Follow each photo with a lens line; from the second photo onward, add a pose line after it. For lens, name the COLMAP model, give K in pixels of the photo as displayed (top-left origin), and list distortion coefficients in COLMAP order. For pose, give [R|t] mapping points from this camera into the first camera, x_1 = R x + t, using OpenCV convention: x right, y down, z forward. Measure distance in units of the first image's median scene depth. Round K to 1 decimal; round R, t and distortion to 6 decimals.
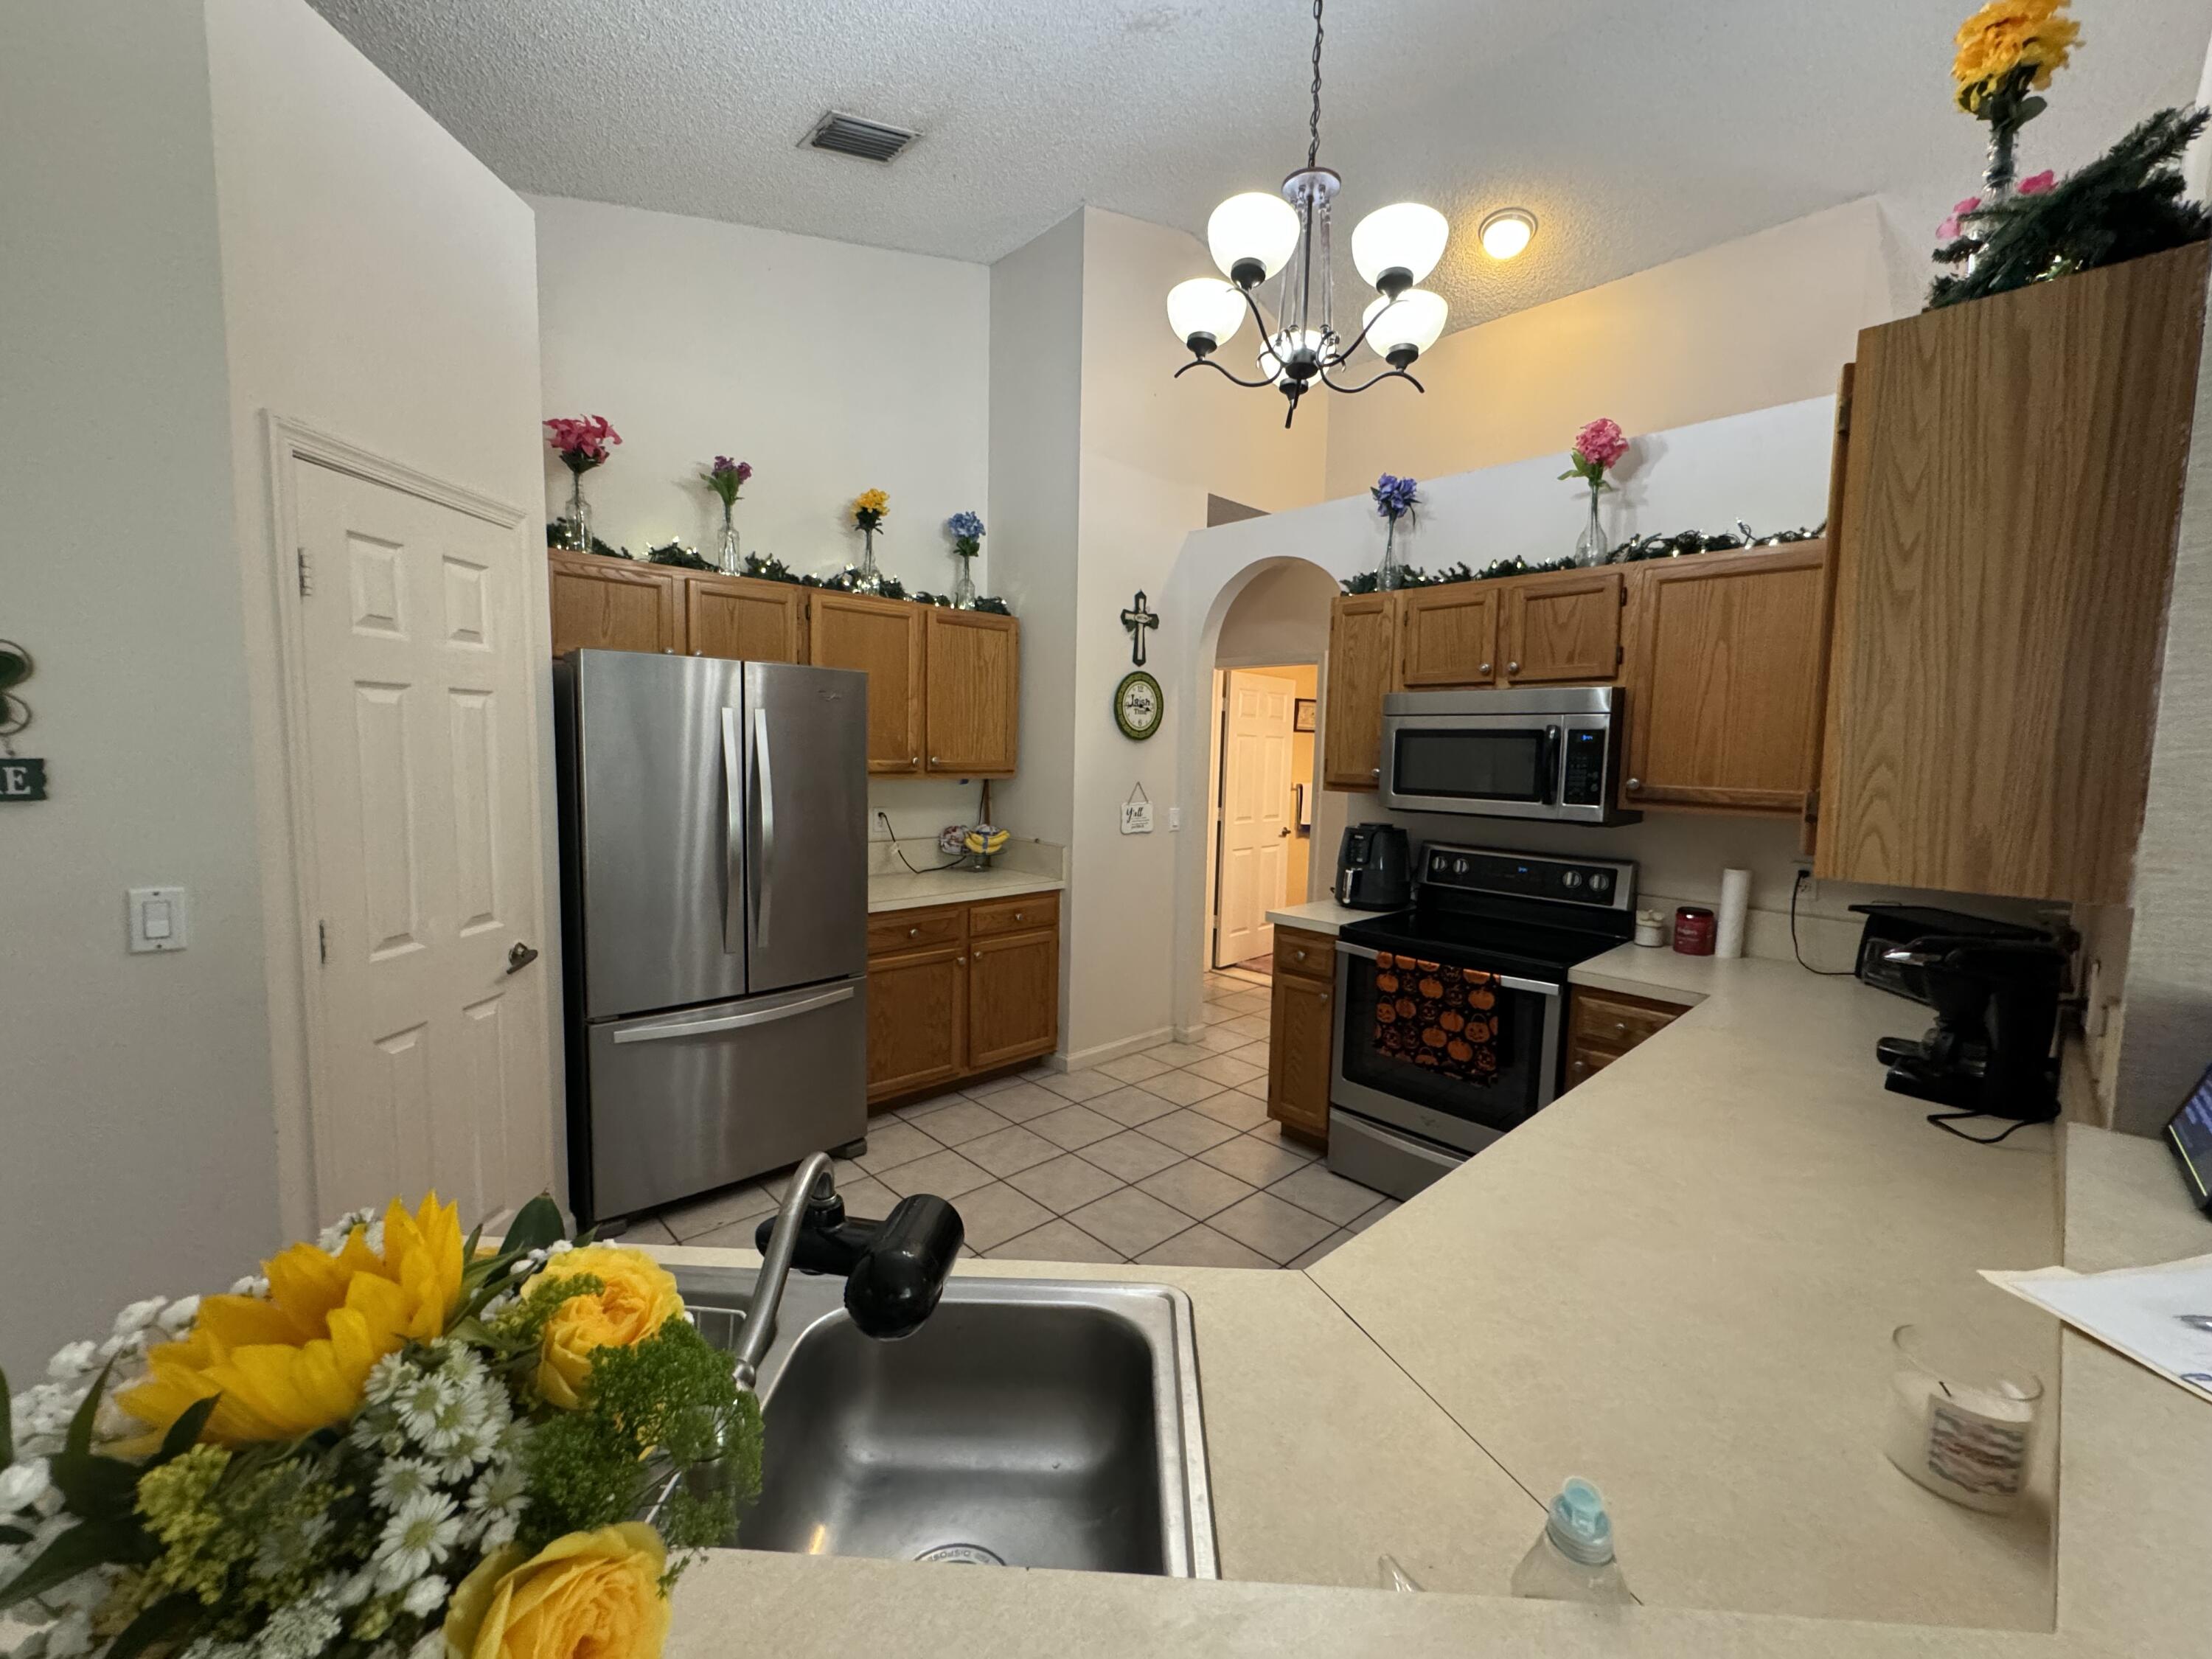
lens RADIAL K [[882.5, 0, 1105.7], [0, 882.5, 826.8], [0, 0, 1]] dist [-0.002528, 0.000496]
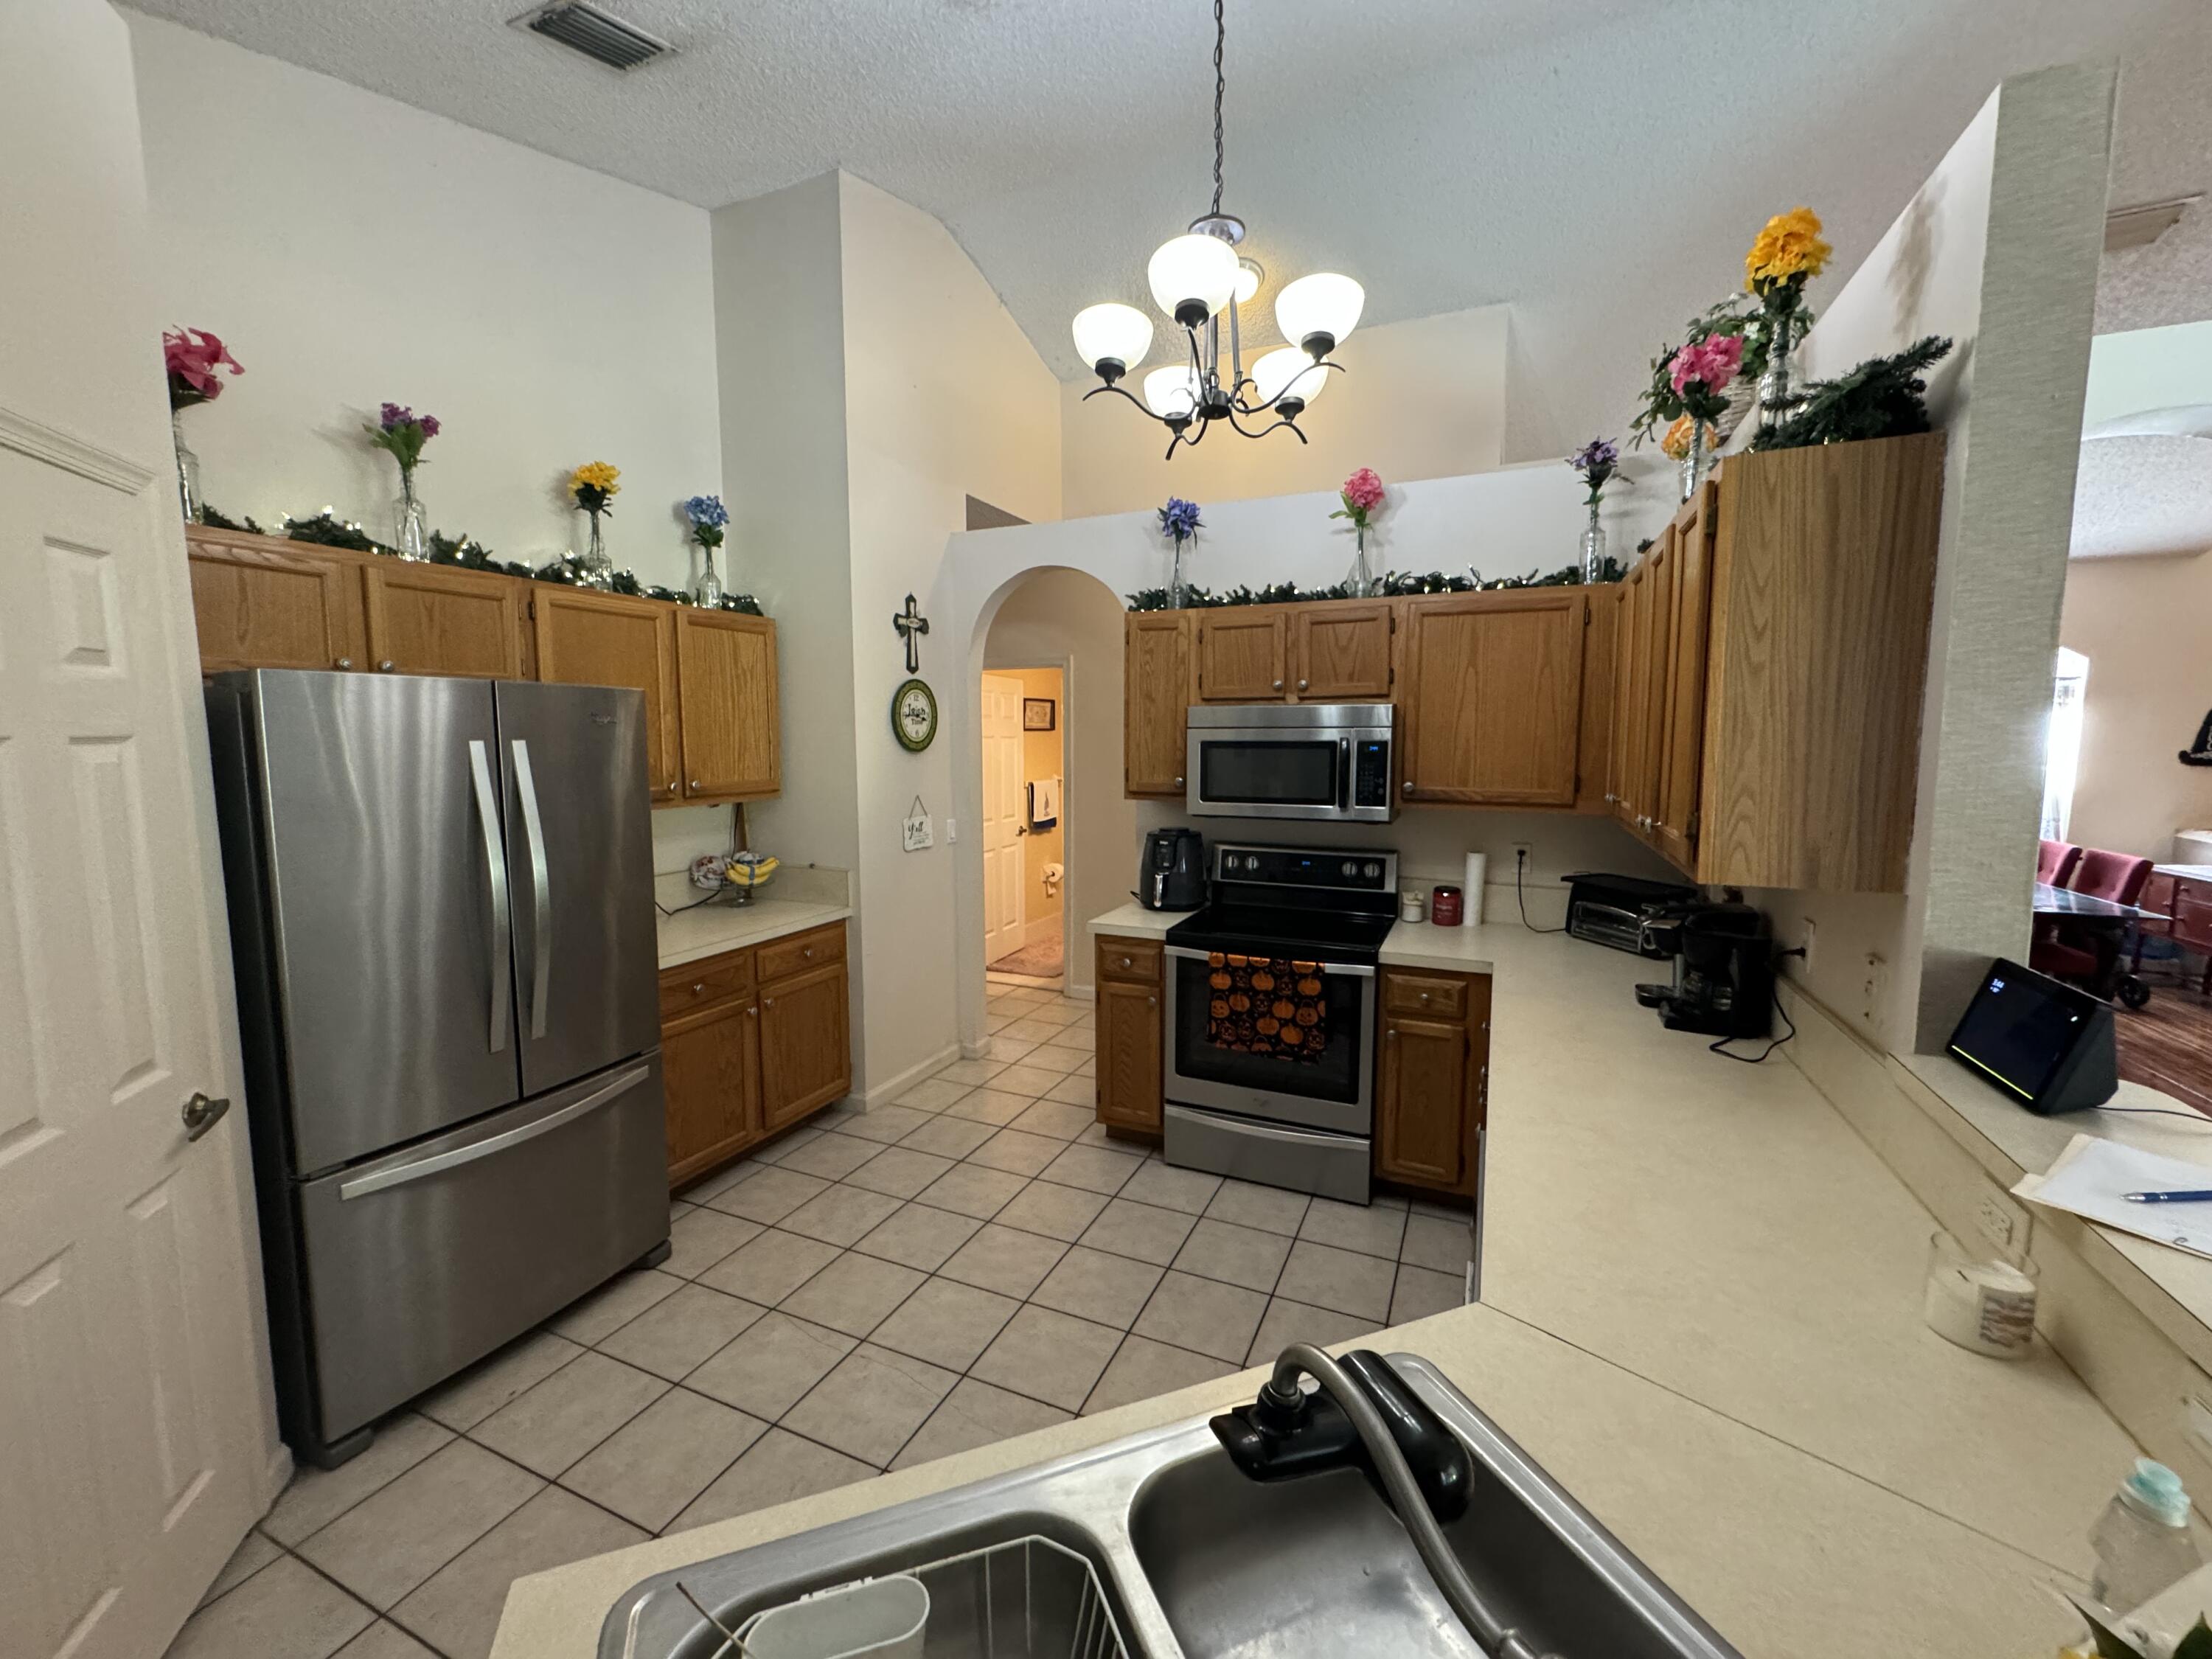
lens RADIAL K [[882.5, 0, 1105.7], [0, 882.5, 826.8], [0, 0, 1]] dist [-0.002528, 0.000496]
pose [[0.922518, -0.062520, 0.380856, -0.193294], [0.056221, 0.998035, 0.027654, -0.044351], [-0.381836, -0.004100, 0.924221, 0.061677]]
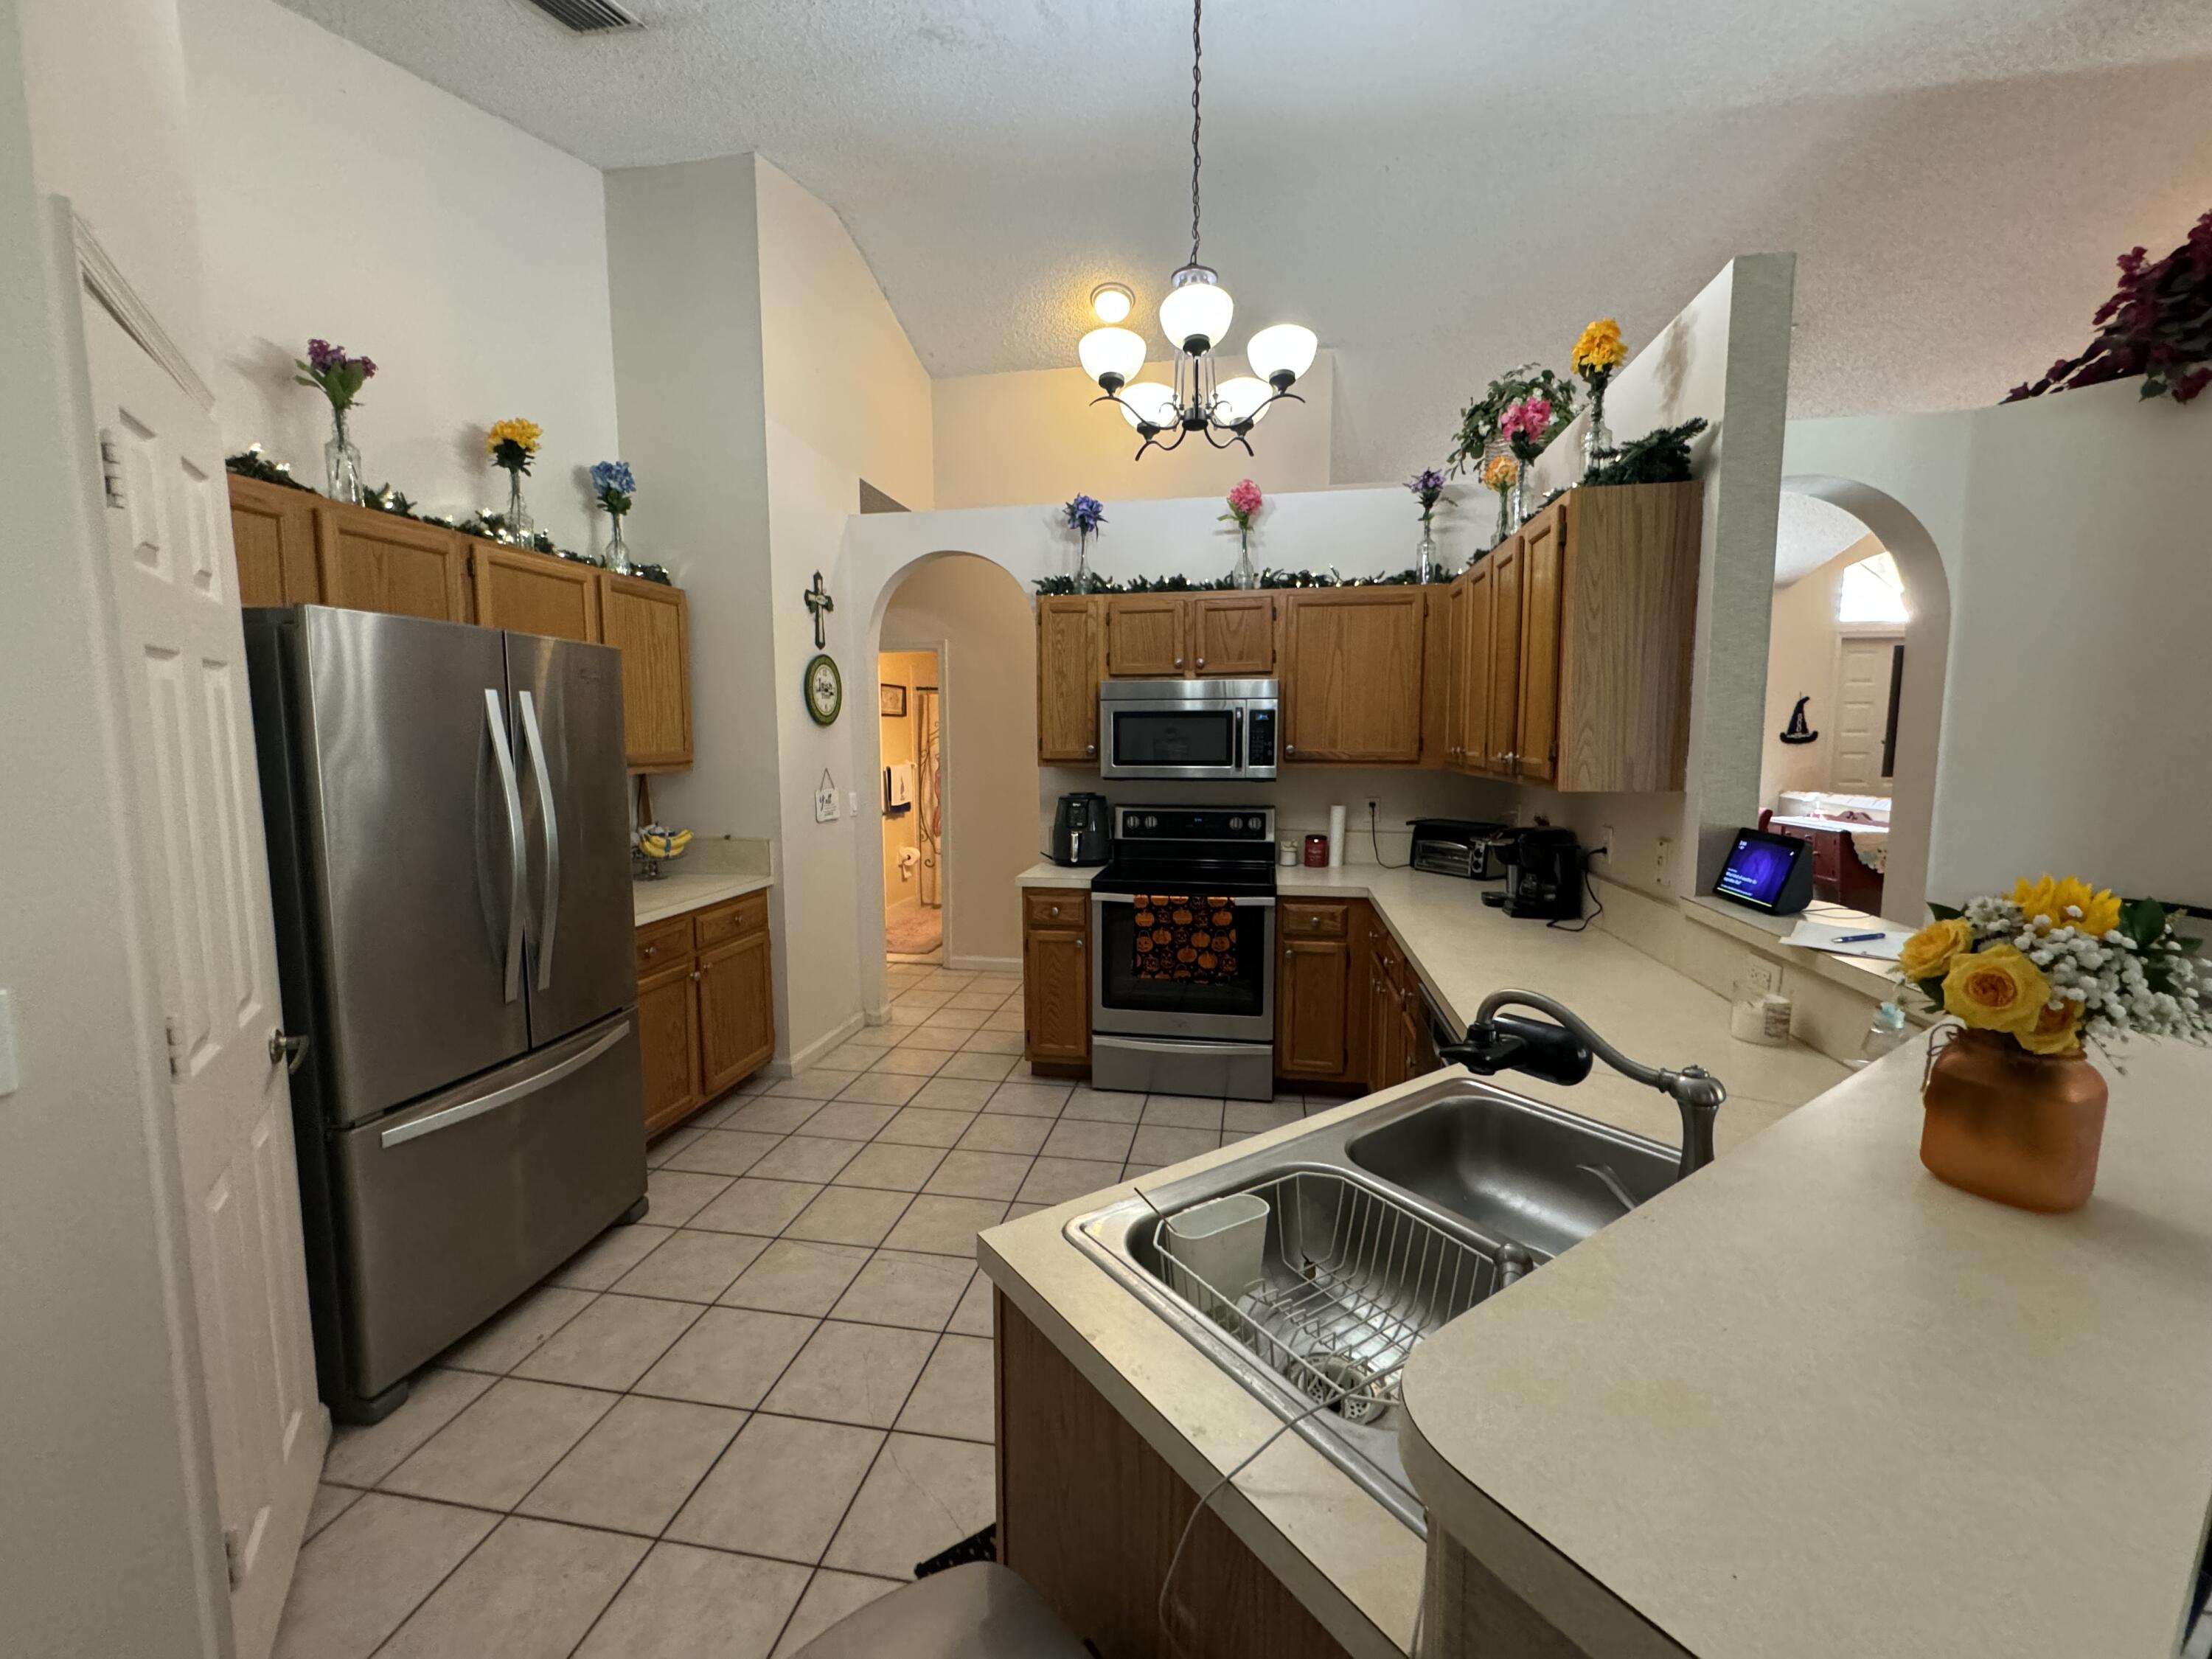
lens RADIAL K [[882.5, 0, 1105.7], [0, 882.5, 826.8], [0, 0, 1]] dist [-0.002528, 0.000496]
pose [[0.801100, -0.084585, 0.592523, -0.413156], [0.074423, 0.996358, 0.041614, -0.005422], [-0.593885, 0.010761, 0.804478, 0.044143]]
